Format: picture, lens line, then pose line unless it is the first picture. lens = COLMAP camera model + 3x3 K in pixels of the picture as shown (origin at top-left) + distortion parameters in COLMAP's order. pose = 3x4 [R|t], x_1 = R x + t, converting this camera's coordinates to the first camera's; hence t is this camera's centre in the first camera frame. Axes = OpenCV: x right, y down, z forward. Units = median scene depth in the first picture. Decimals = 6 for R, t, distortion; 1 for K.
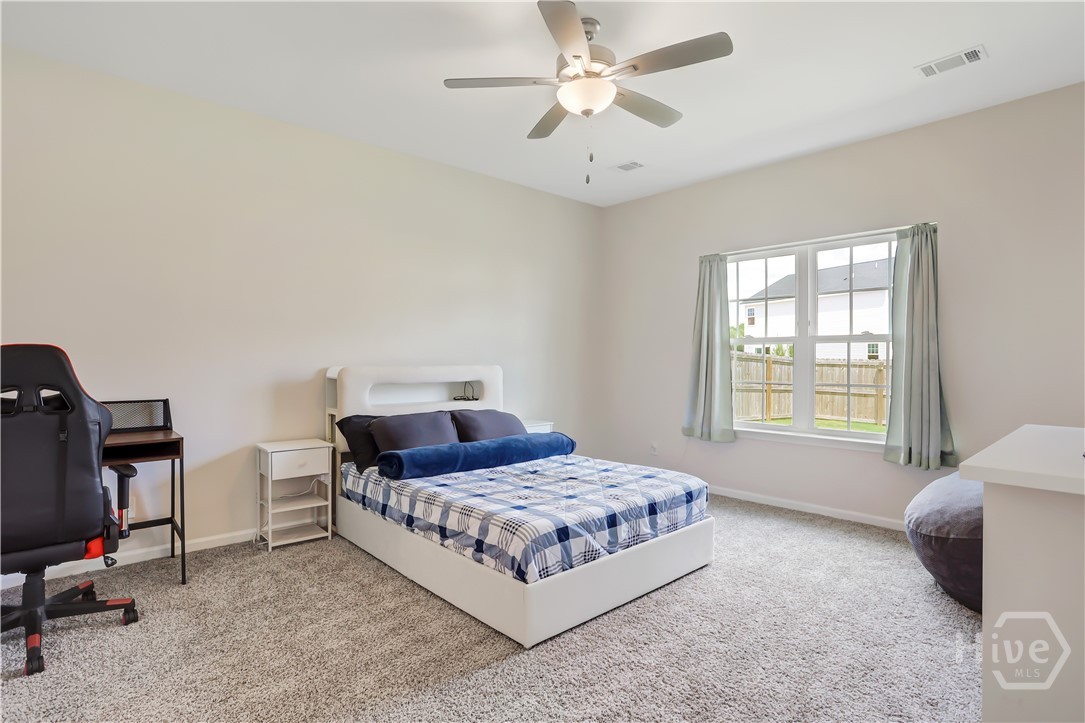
lens RADIAL K [[543.8, 0, 534.6], [0, 543.8, 356.7], [0, 0, 1]] dist [-0.048161, 0.016834]
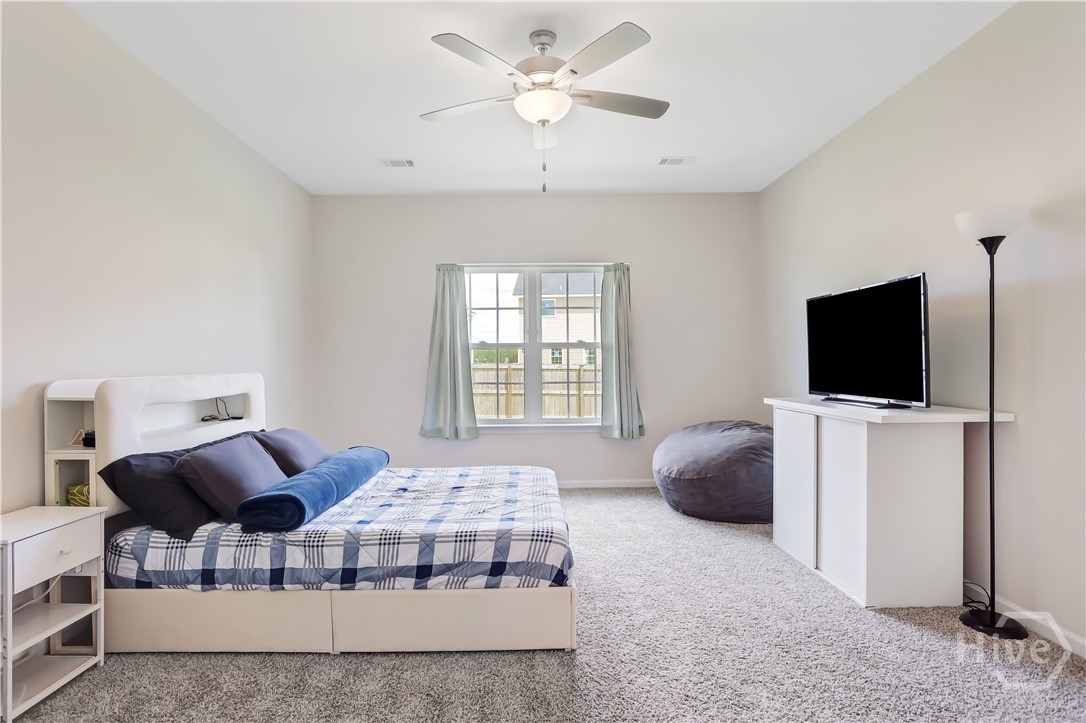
lens RADIAL K [[544.3, 0, 538.3], [0, 544.3, 360.7], [0, 0, 1]] dist [-0.048161, 0.016834]
pose [[0.661289, -0.006747, 0.750101, -0.485928], [0.007473, 0.999969, 0.002406, -0.000648], [-0.750094, 0.004015, 0.661319, 0.229245]]
